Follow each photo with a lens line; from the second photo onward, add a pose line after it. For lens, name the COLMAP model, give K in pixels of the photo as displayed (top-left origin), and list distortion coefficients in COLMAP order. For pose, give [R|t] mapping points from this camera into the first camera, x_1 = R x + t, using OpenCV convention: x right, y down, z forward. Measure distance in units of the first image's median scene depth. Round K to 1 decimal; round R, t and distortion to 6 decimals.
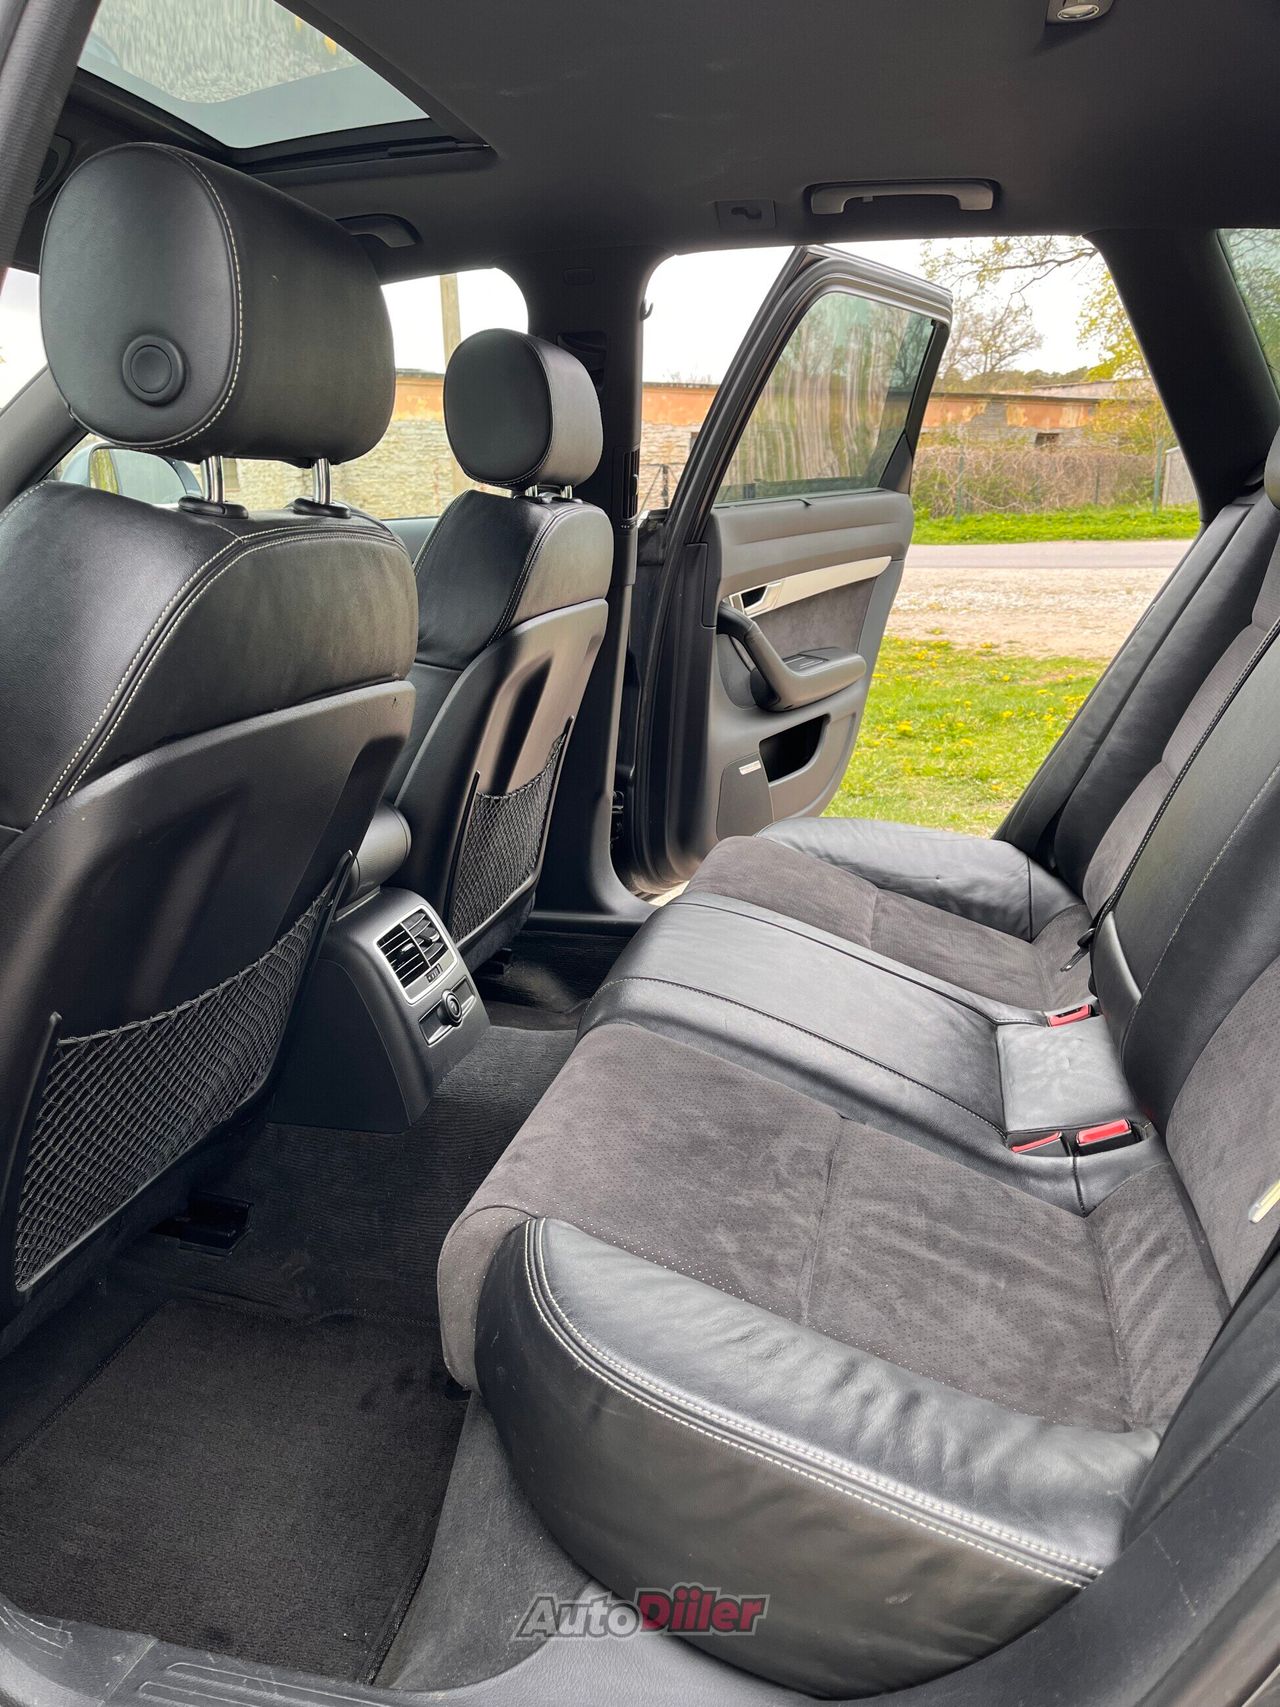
lens RADIAL K [[1304.7, 0, 637.1], [0, 1304.7, 856.1], [0, 0, 1]] dist [0.079497, -0.119968]
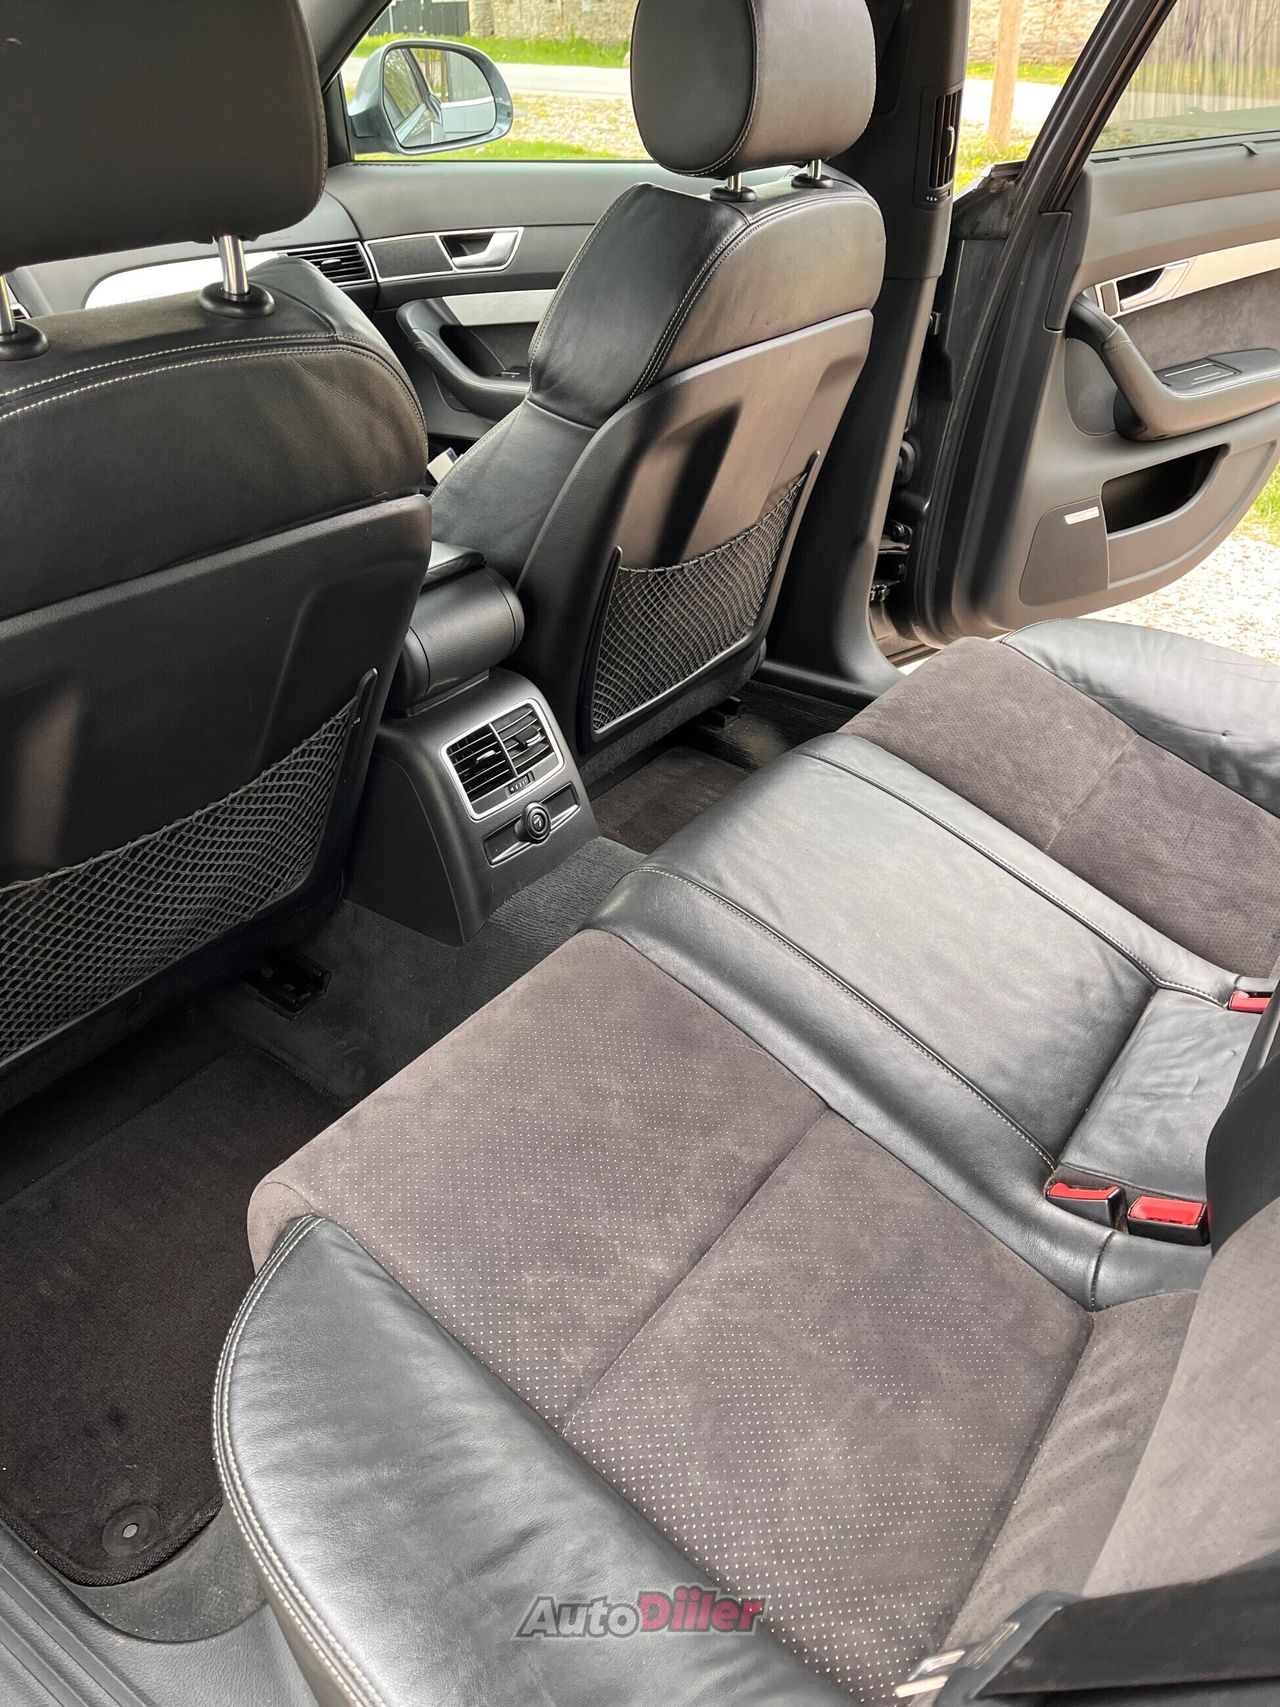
lens RADIAL K [[1304.7, 0, 637.1], [0, 1304.7, 856.1], [0, 0, 1]] dist [0.079497, -0.119968]
pose [[0.925980, 0.215567, -0.309987, 0.168628], [-0.112289, 0.941077, 0.319007, -0.128116], [0.360489, -0.260585, 0.895624, 0.160071]]
